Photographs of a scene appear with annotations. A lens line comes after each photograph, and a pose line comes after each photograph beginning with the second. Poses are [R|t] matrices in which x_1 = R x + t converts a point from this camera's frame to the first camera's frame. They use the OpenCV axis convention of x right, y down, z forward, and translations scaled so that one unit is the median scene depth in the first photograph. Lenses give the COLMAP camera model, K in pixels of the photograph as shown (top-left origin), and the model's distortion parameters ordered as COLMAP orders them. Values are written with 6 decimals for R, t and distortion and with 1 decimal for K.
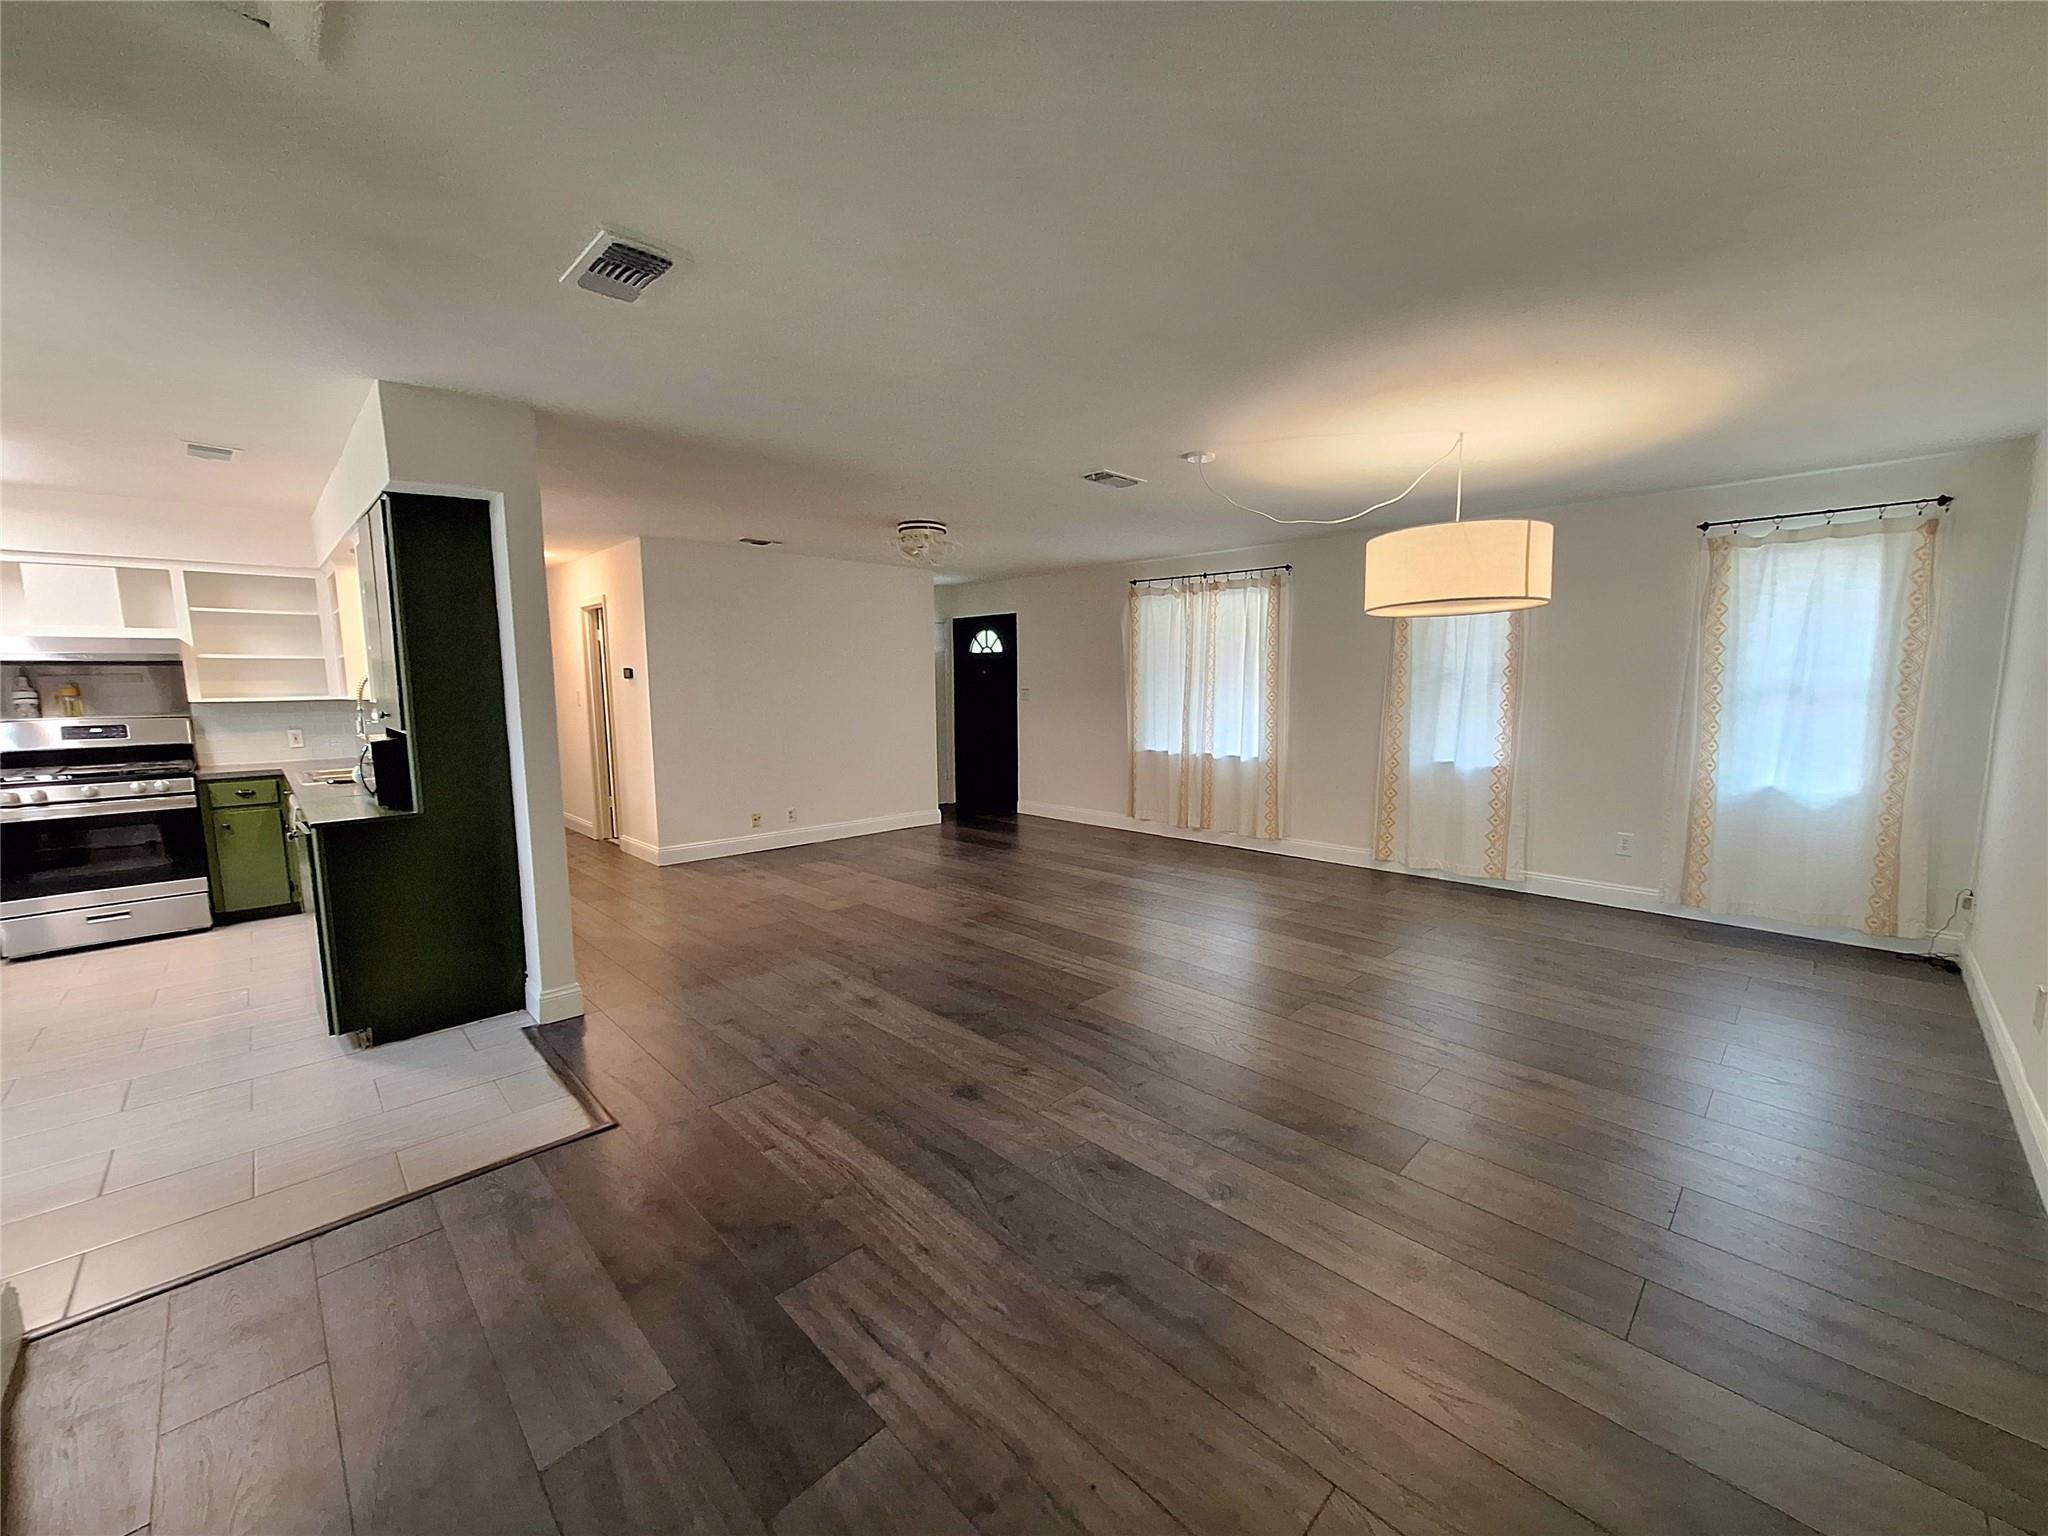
lens RADIAL K [[808.8, 0, 1058.3], [0, 808.8, 782.1], [0, 0, 1]] dist [-0.000994, 0.000084]
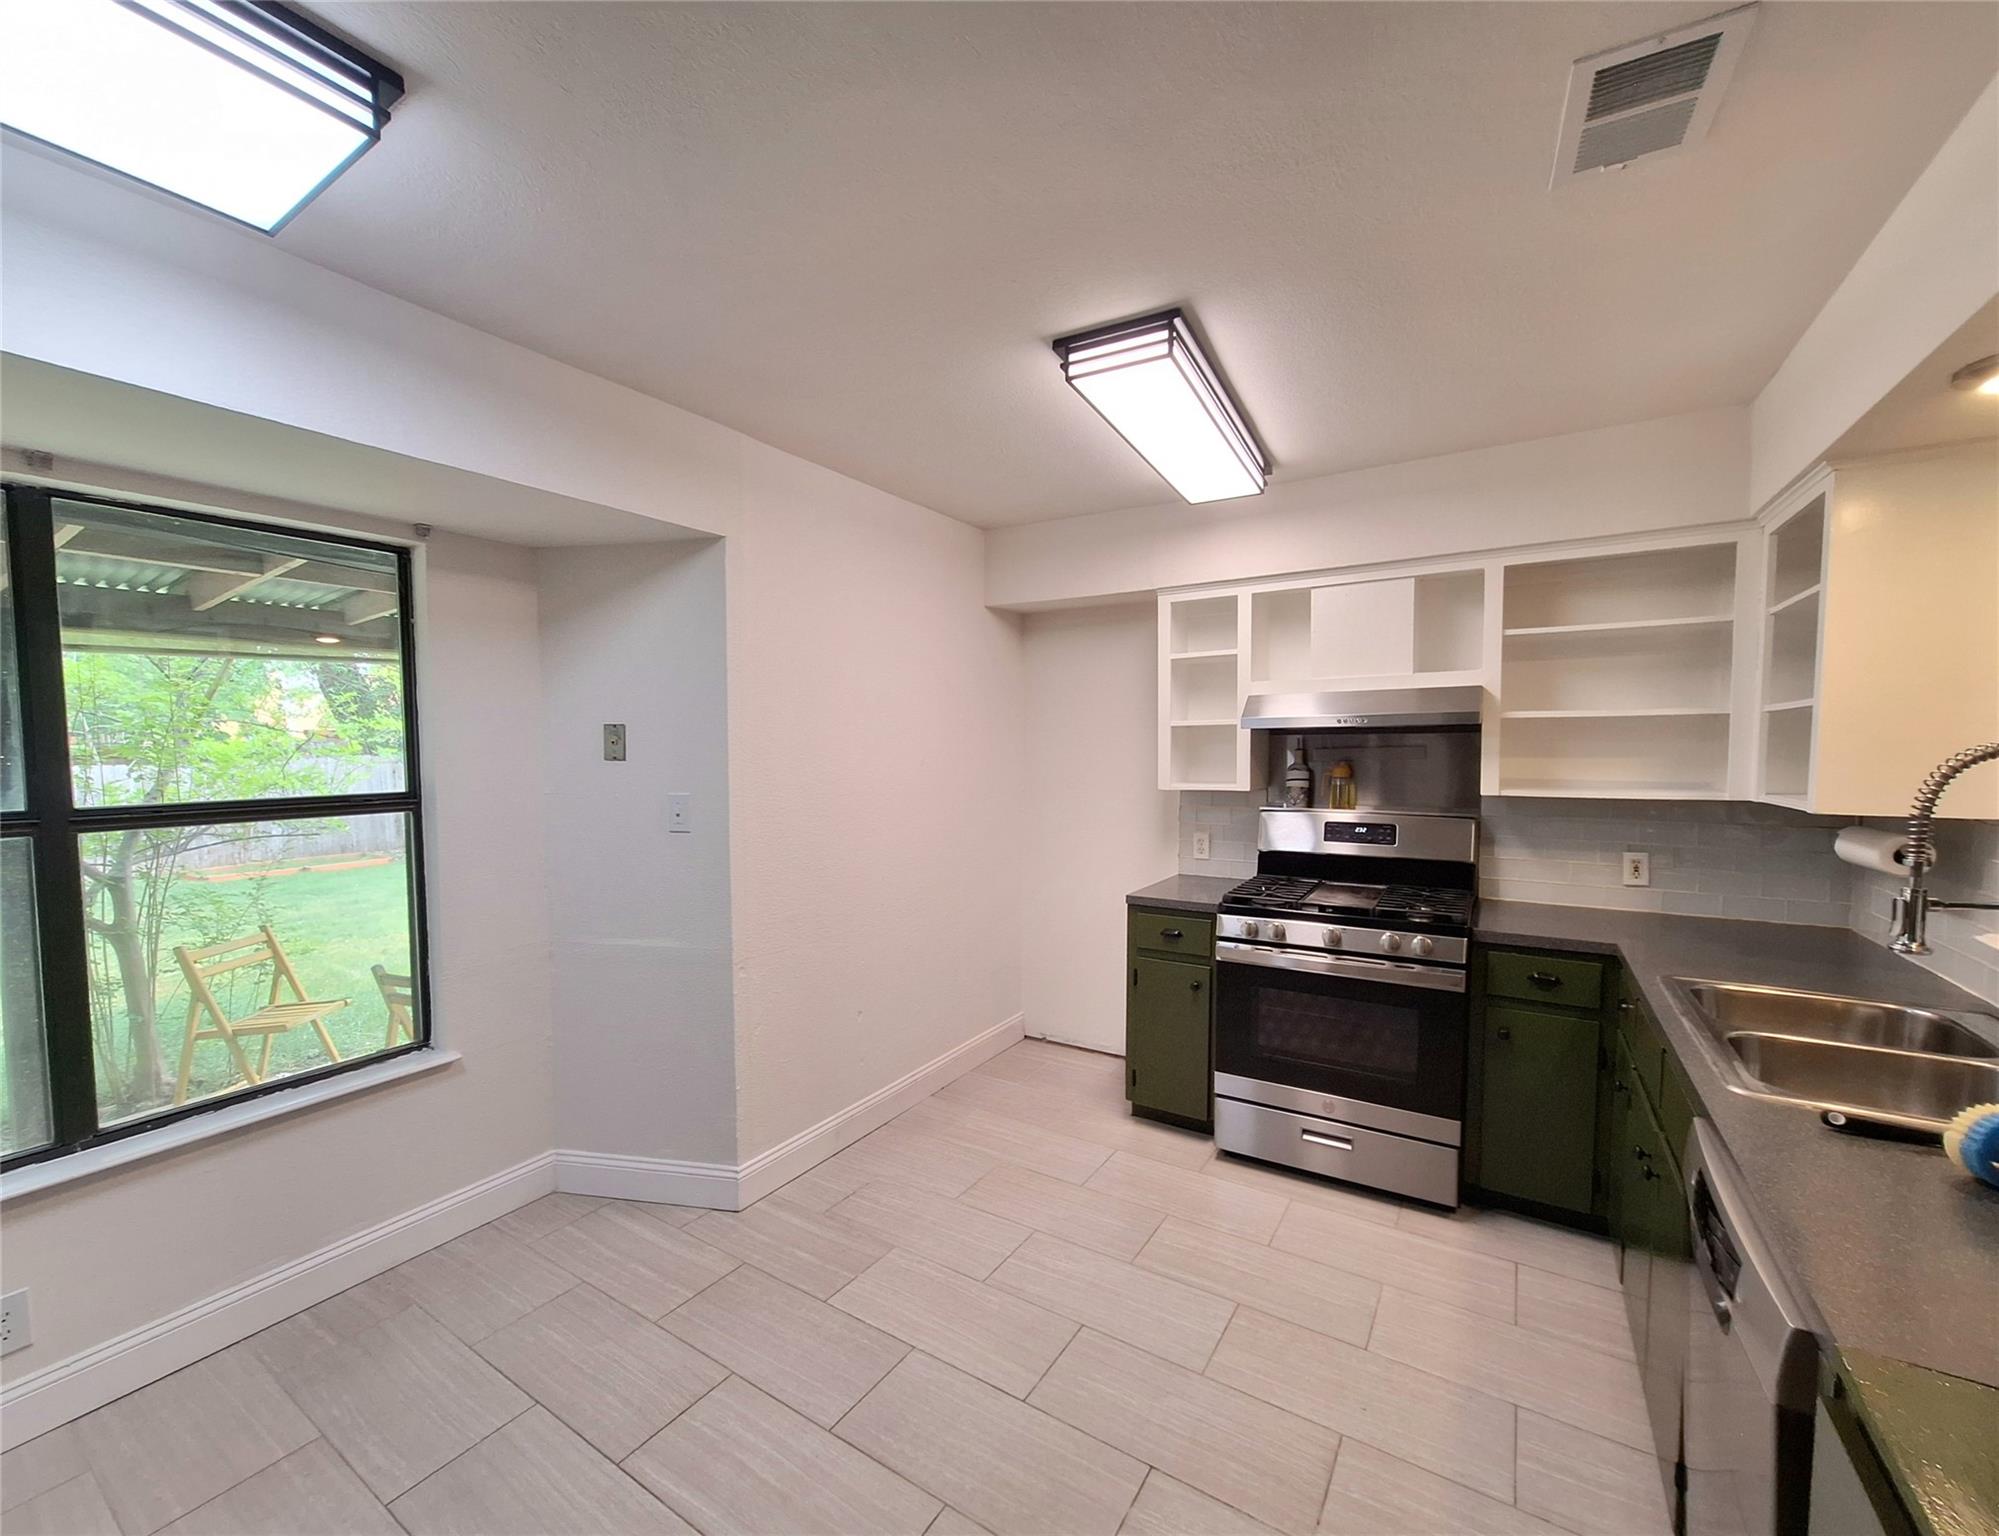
lens RADIAL K [[798.1, 0, 990.9], [0, 798.1, 783.9], [0, 0, 1]] dist [-0.001918, 0.000185]
pose [[0.201858, 0.050868, -0.978093, -0.600126], [-0.123539, 0.991997, 0.026096, -0.079302], [0.971592, 0.115565, 0.206527, 0.551485]]
